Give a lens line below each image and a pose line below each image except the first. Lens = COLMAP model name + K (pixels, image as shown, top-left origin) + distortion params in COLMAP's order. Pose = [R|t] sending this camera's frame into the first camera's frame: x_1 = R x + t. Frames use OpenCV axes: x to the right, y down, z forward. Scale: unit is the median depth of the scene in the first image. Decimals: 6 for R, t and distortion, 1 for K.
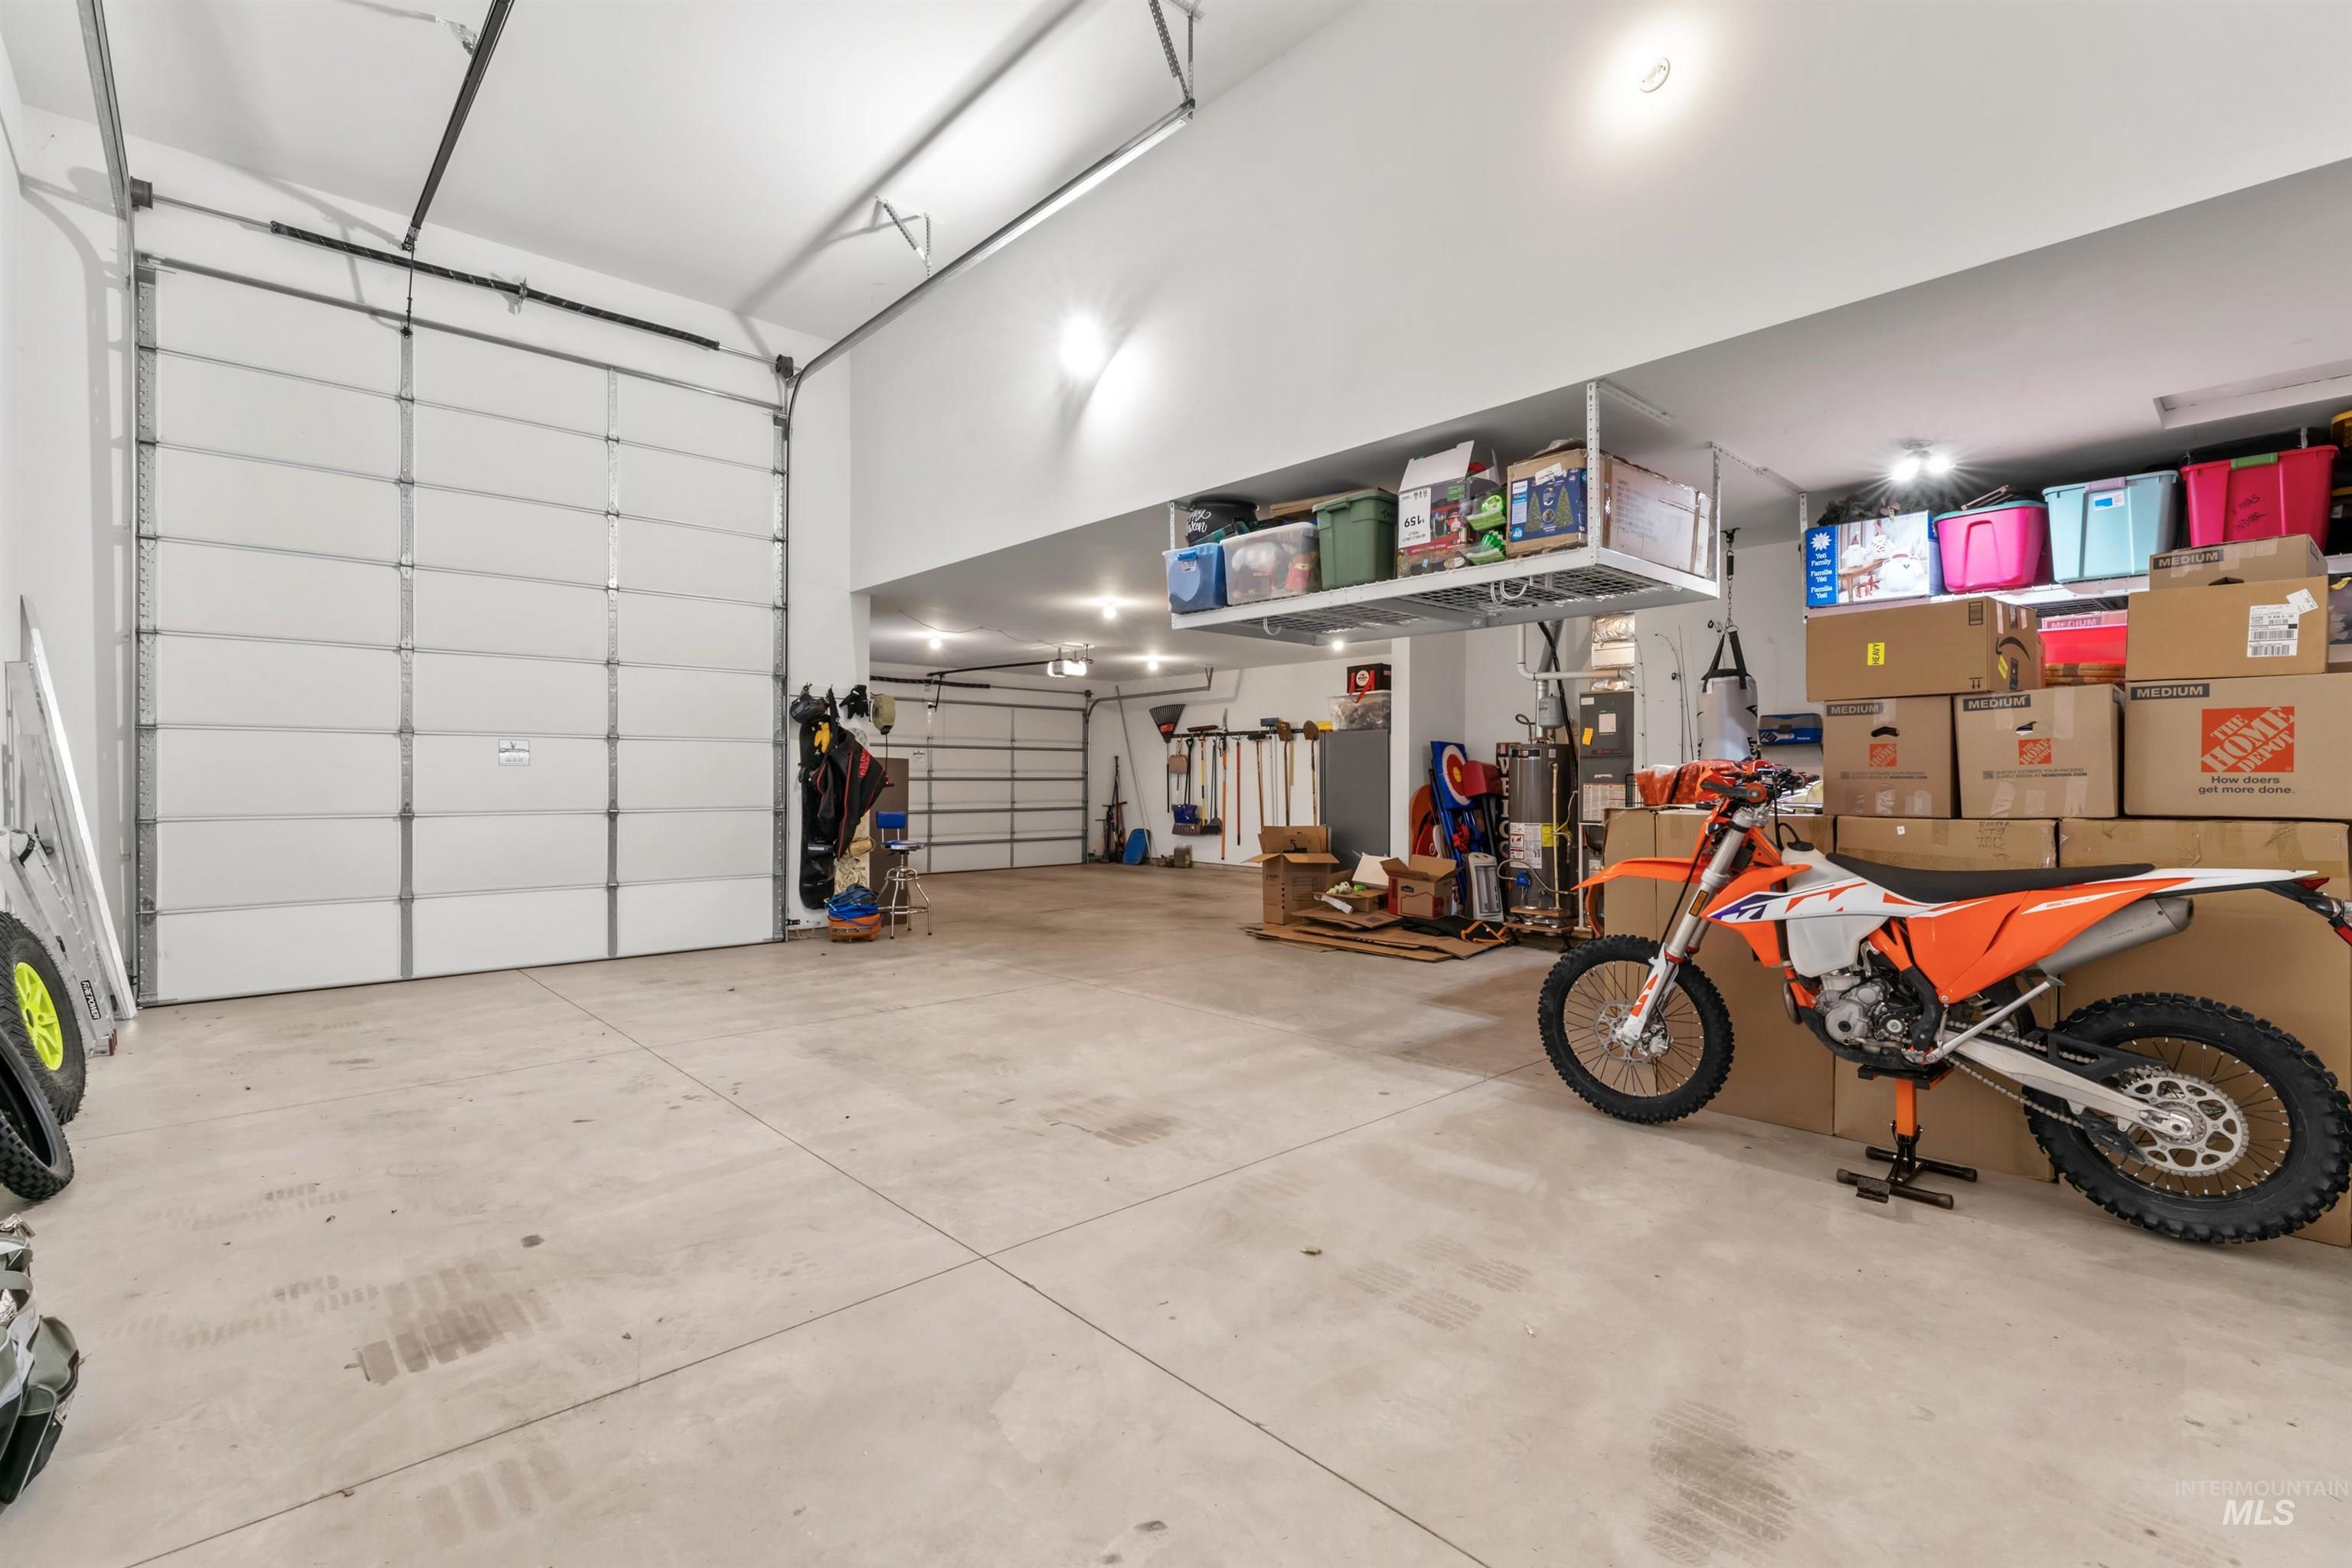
lens RADIAL K [[1039.3, 0, 1172.4], [0, 1039.3, 778.9], [0, 0, 1]] dist [-0.010591, -0.000840]
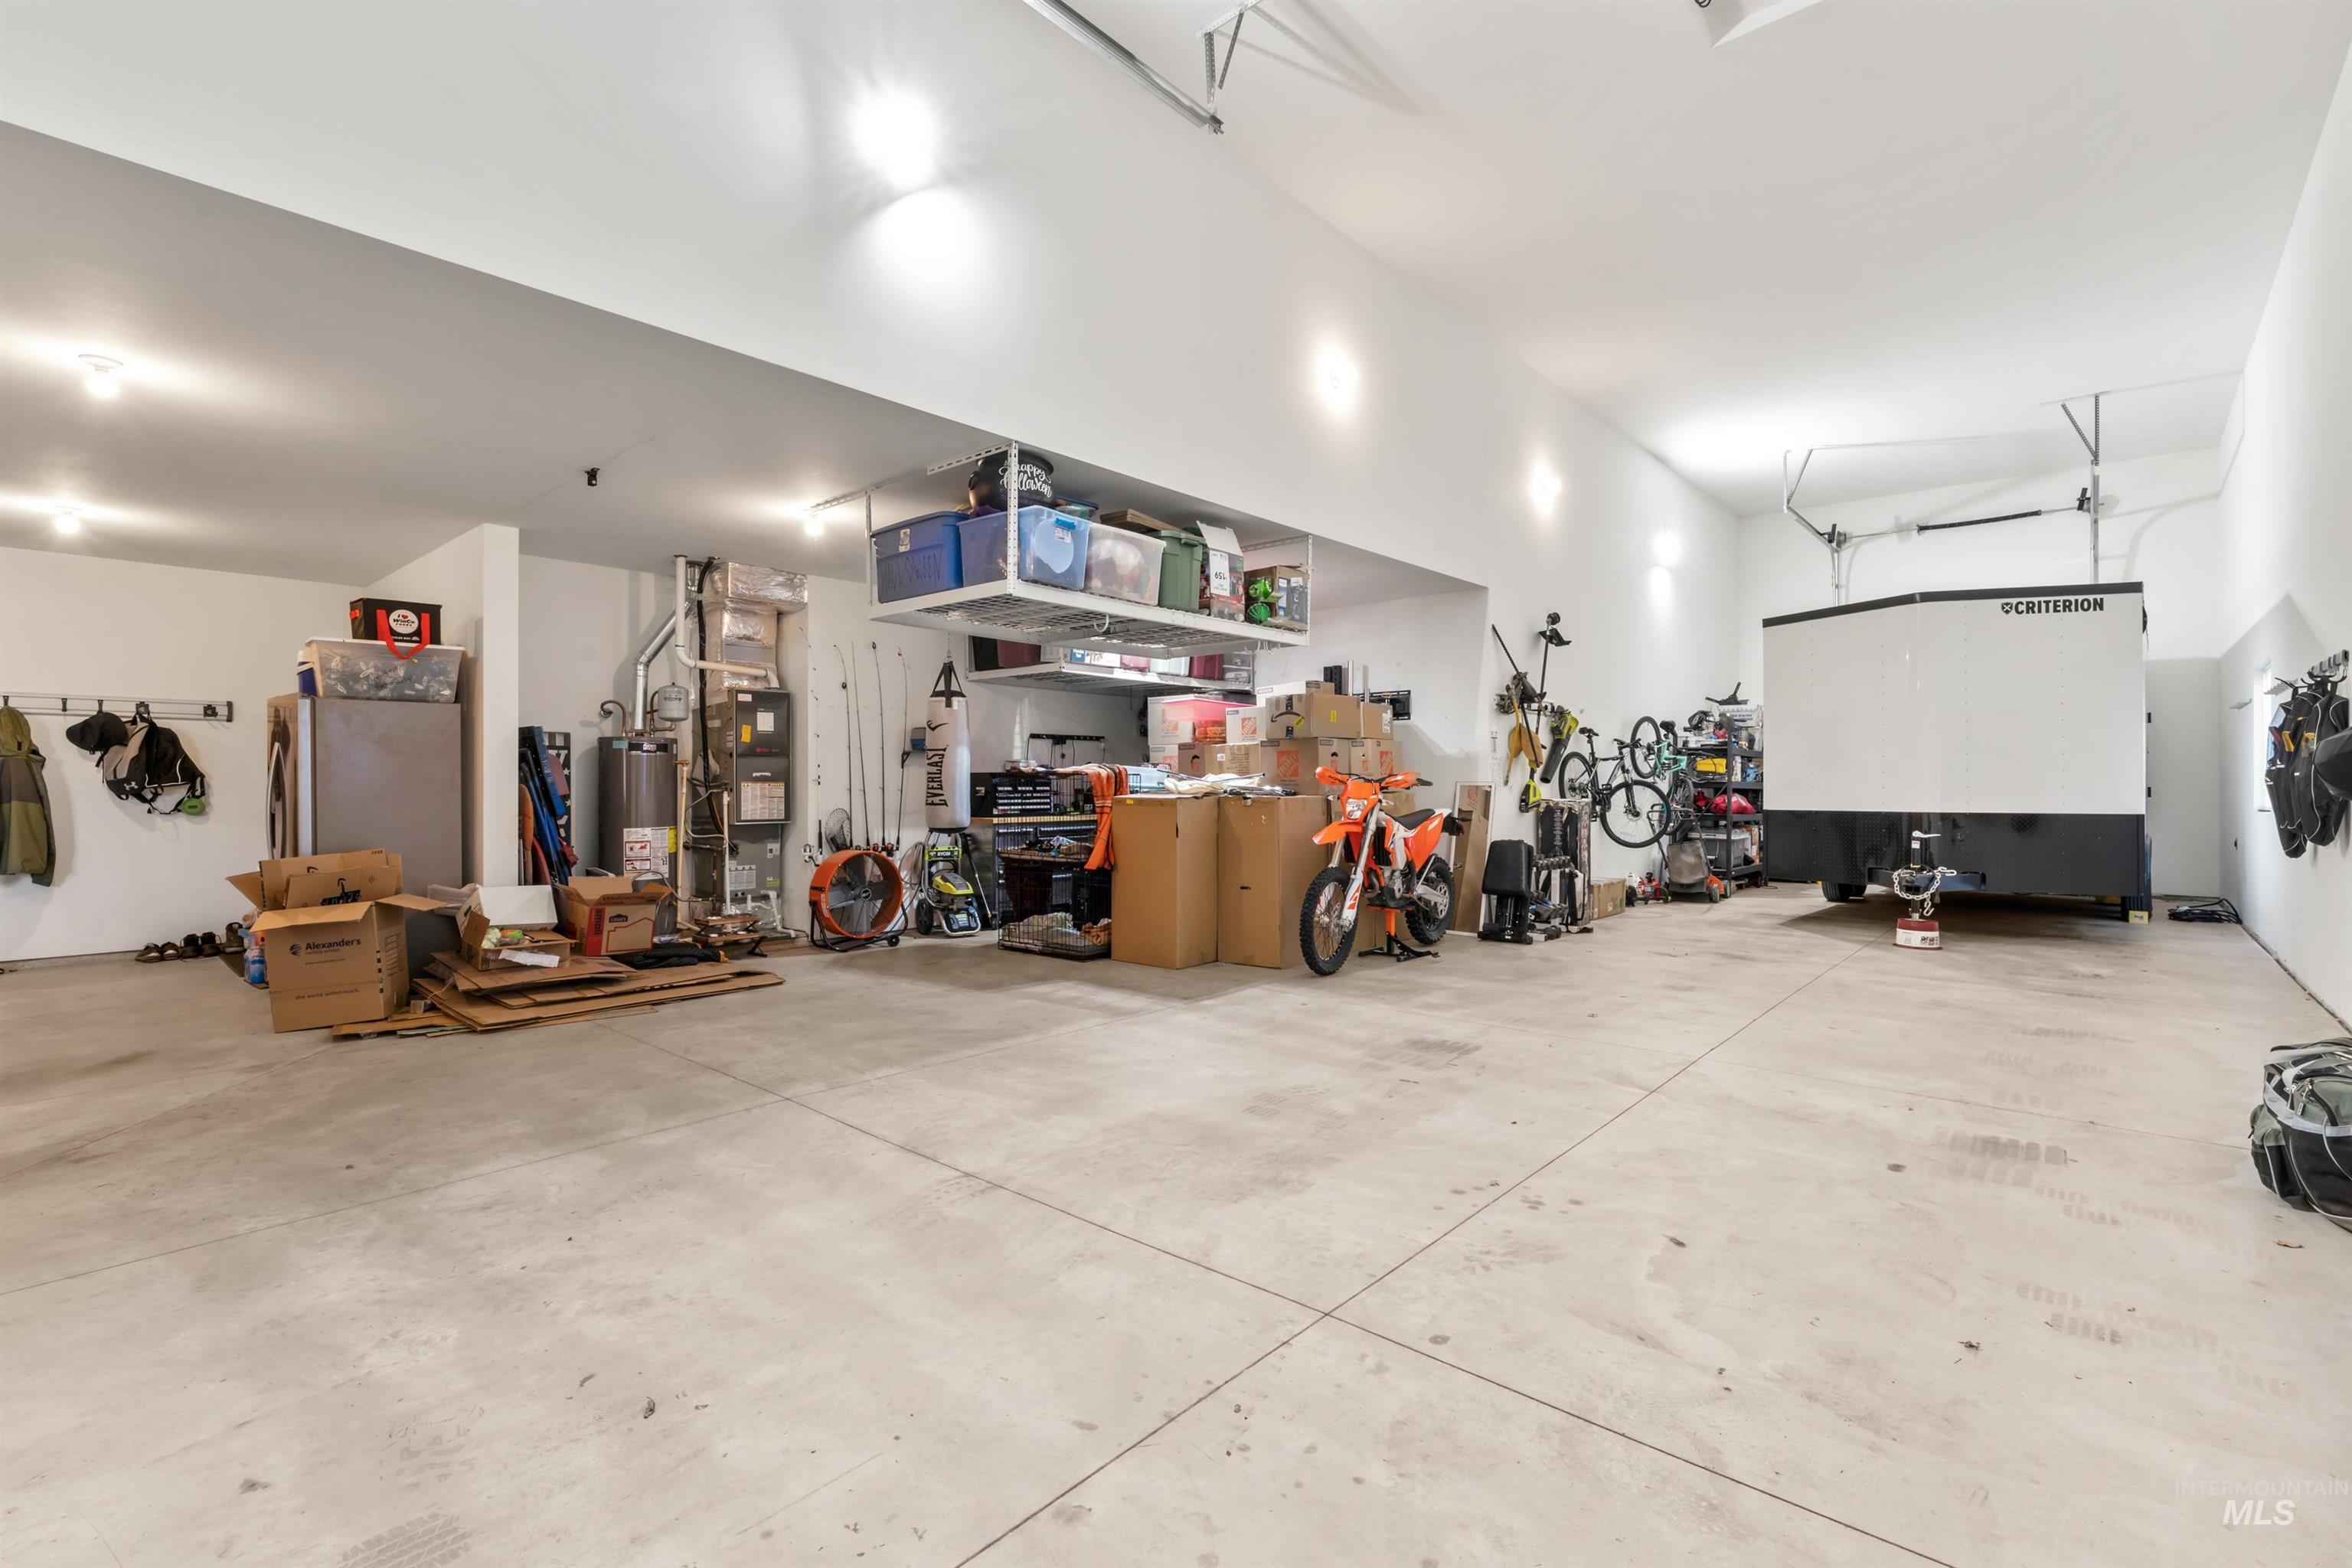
lens RADIAL K [[1039.3, 0, 1175.9], [0, 1039.3, 787.8], [0, 0, 1]] dist [-0.010591, -0.000840]
pose [[-0.092027, -0.006389, 0.995736, -1.165348], [-0.001316, 0.999979, 0.006295, 0.006319], [-0.995756, -0.000731, -0.092034, 1.310806]]
